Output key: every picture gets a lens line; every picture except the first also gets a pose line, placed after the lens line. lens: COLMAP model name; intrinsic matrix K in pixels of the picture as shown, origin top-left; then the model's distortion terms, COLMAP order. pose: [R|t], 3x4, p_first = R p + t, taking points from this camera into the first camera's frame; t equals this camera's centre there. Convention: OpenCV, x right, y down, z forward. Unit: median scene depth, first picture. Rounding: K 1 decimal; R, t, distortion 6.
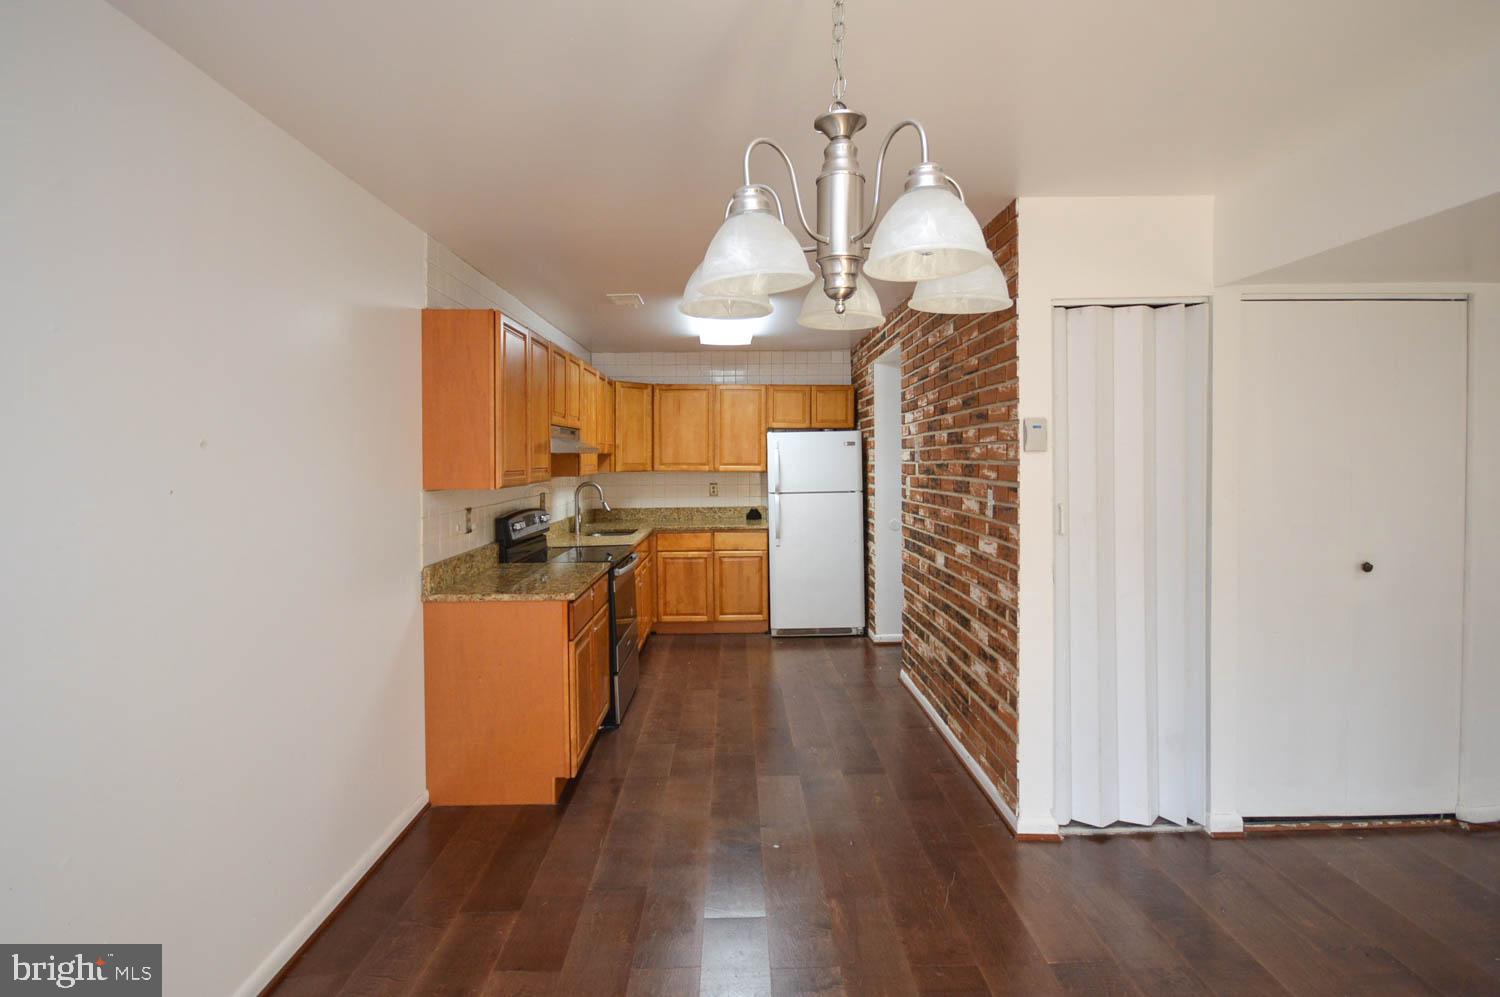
lens RADIAL K [[685.3, 0, 746.5], [0, 685.3, 461.1], [0, 0, 1]] dist [-0.000463, -0.000046]
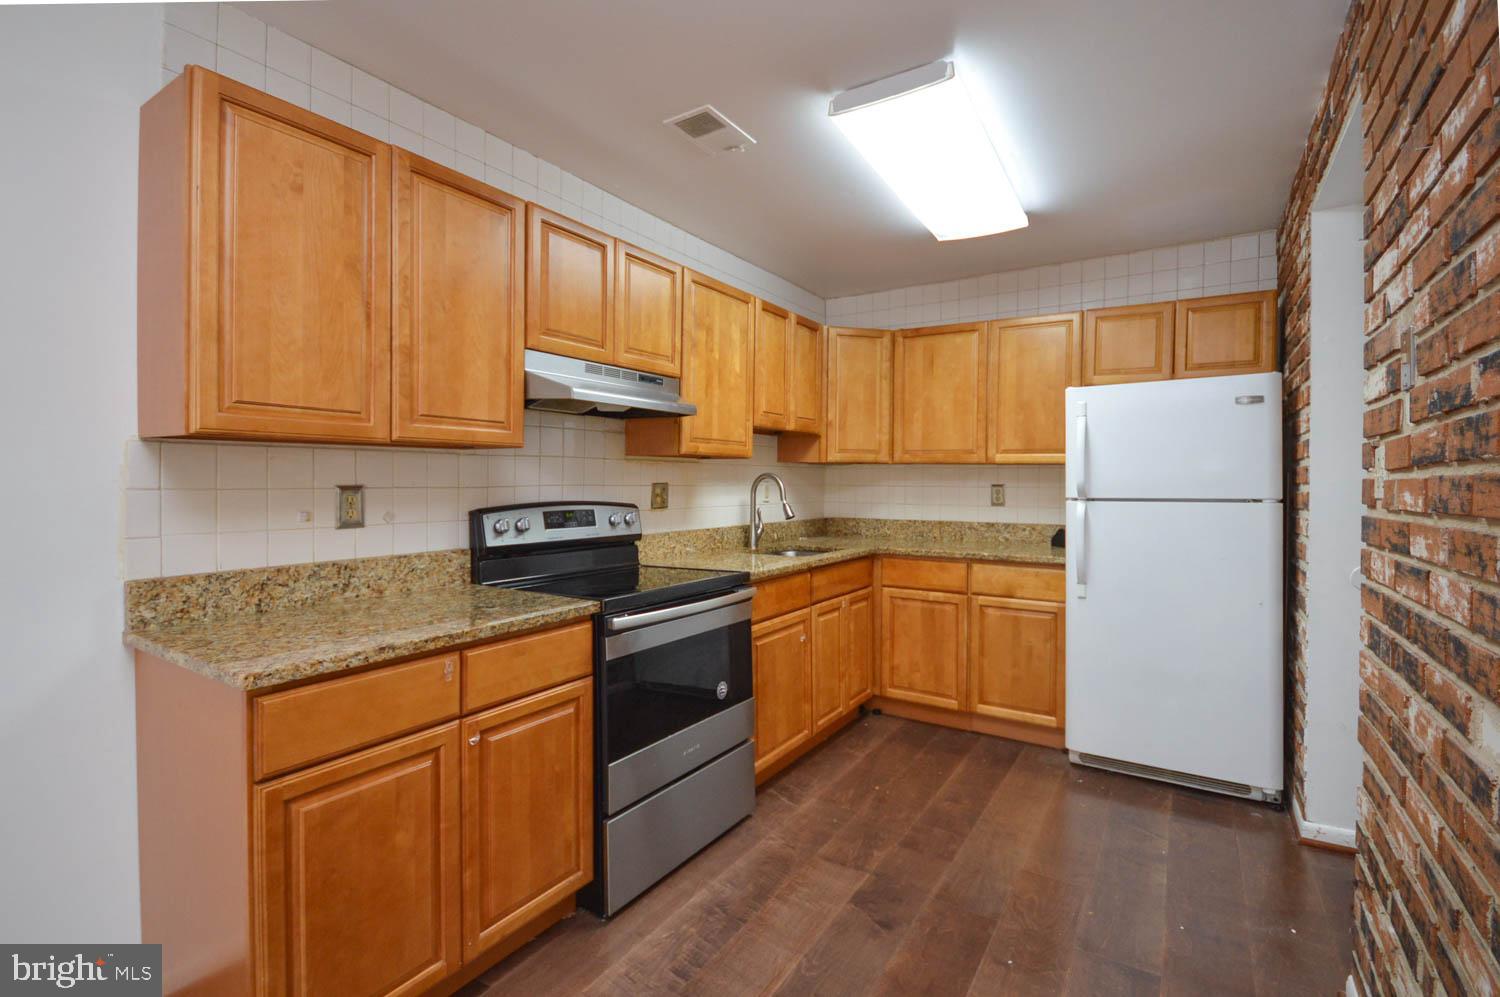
lens RADIAL K [[684.3, 0, 757.6], [0, 684.3, 480.3], [0, 0, 1]] dist [0.002290, -0.000135]
pose [[0.840349, 0.012972, -0.541890, 0.125631], [-0.013355, 0.999906, 0.003226, 0.034634], [0.541881, 0.004526, 0.840443, 0.424739]]
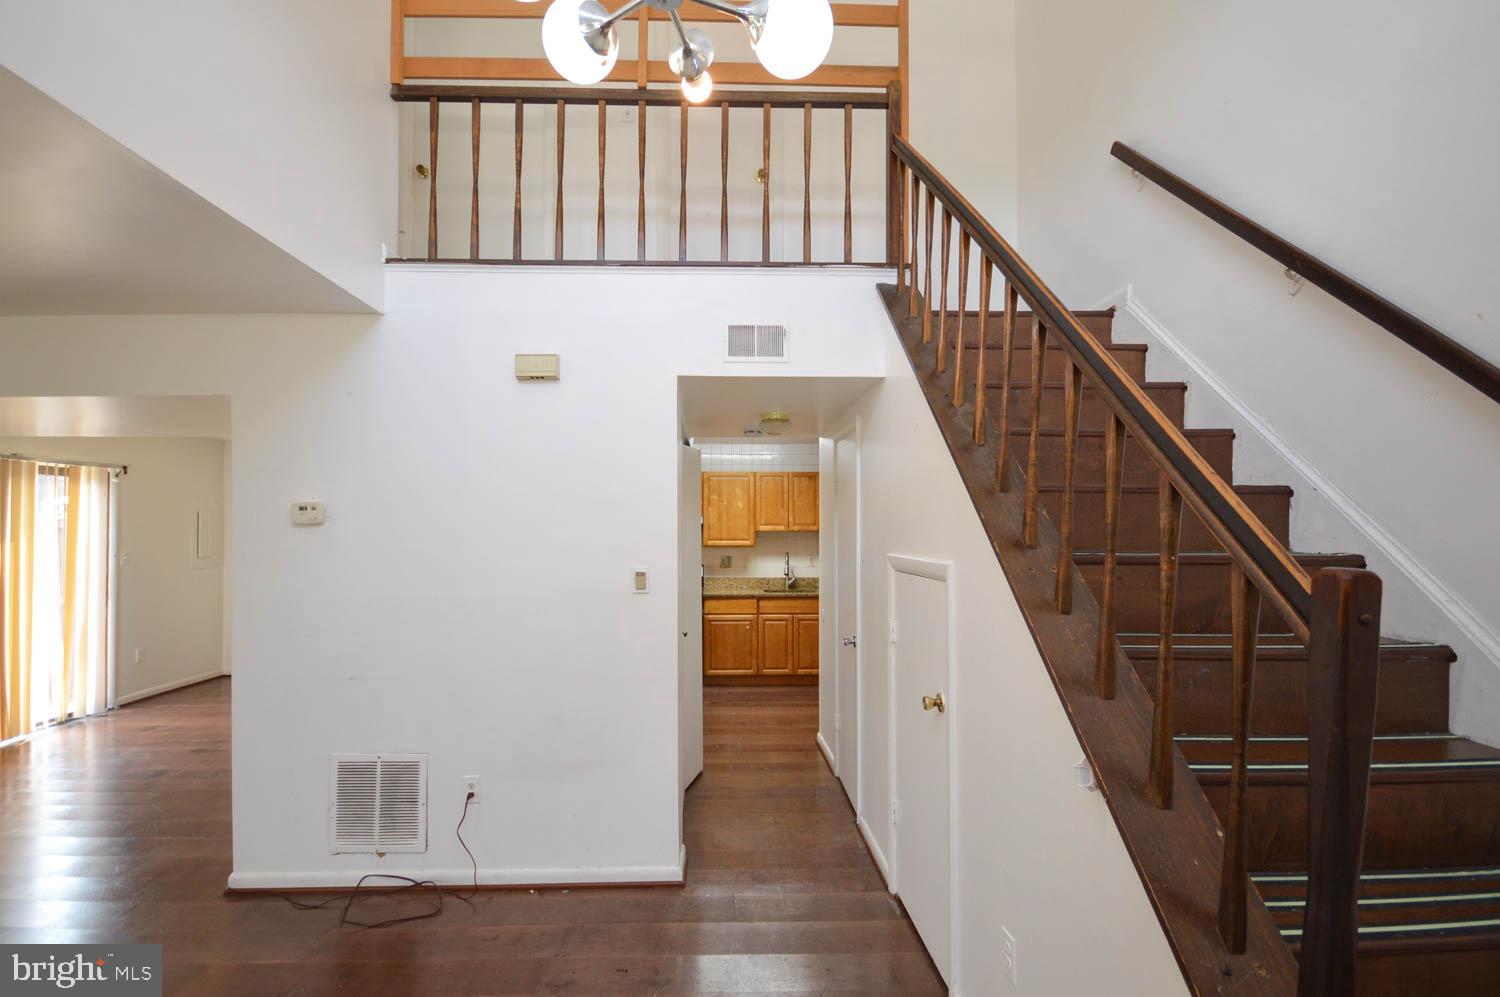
lens RADIAL K [[685.4, 0, 745.4], [0, 685.4, 518.3], [0, 0, 1]] dist [-0.000155, -0.000074]
pose [[0.020004, -0.004655, -0.999789, 1.050802], [-0.002269, 0.999986, -0.004701, -0.025969], [0.999797, 0.002362, 0.019994, 0.855542]]
